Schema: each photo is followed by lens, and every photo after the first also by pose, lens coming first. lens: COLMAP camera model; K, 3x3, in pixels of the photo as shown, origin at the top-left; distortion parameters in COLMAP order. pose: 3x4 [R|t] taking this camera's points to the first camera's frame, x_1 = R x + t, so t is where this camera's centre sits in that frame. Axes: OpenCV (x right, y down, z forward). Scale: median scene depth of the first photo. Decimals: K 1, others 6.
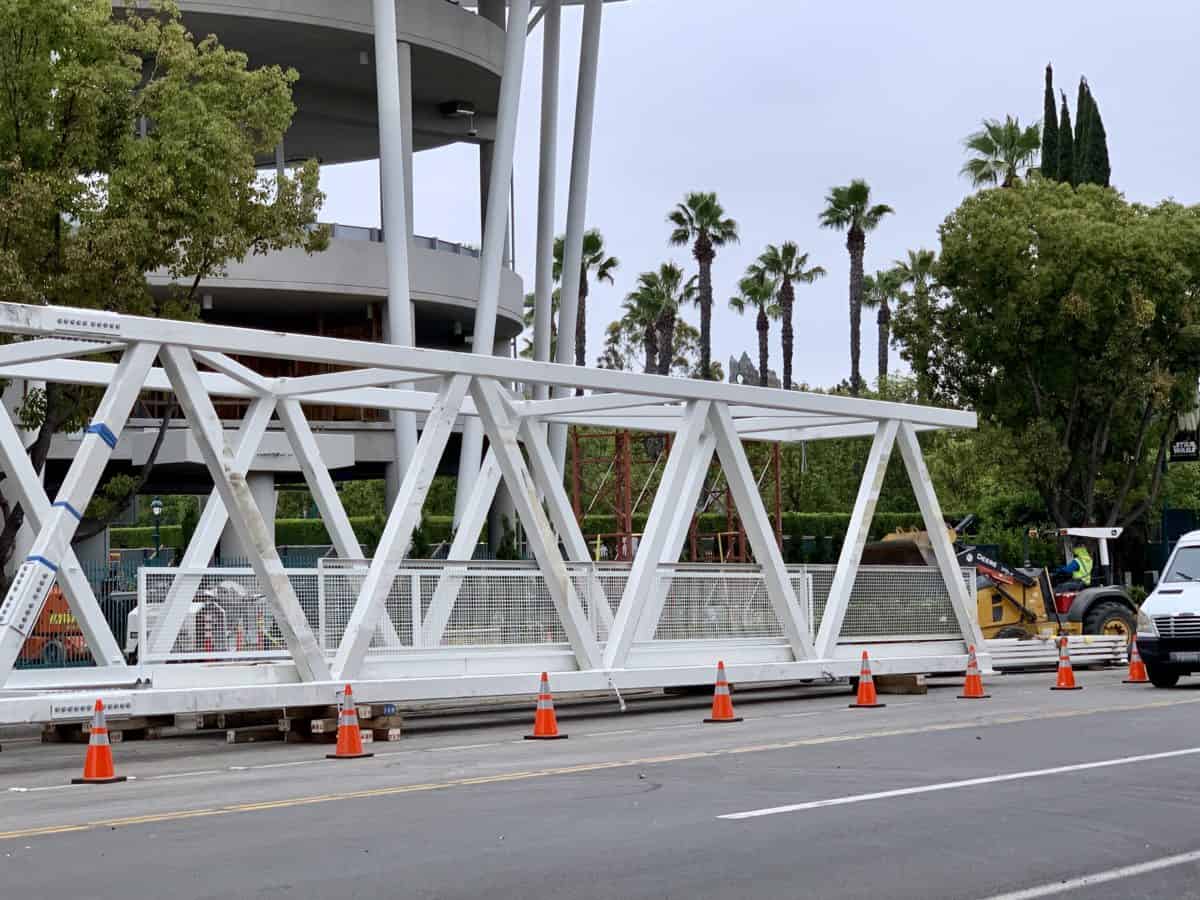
lens RADIAL K [[2109.4, 0, 615.0], [0, 2109.4, 455.5], [0, 0, 1]] dist [-0.057585, 0.485843]
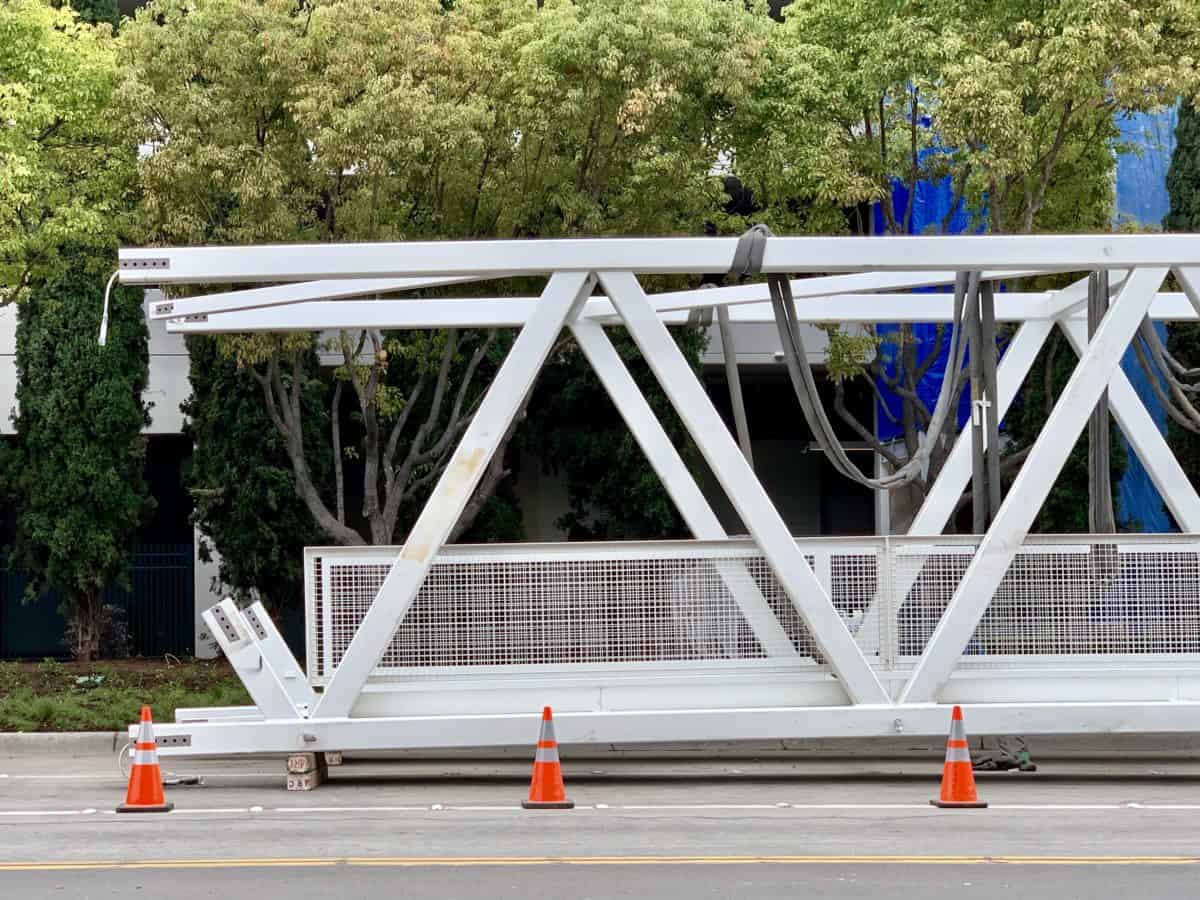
lens RADIAL K [[2105.7, 0, 506.5], [0, 2105.7, 452.5], [0, 0, 1]] dist [0.377918, -1.555431]
pose [[0.658207, -0.032389, -0.752140, 0.402592], [0.042035, 0.999097, -0.006239, 0.023144], [0.751663, -0.027510, 0.658974, 0.480747]]
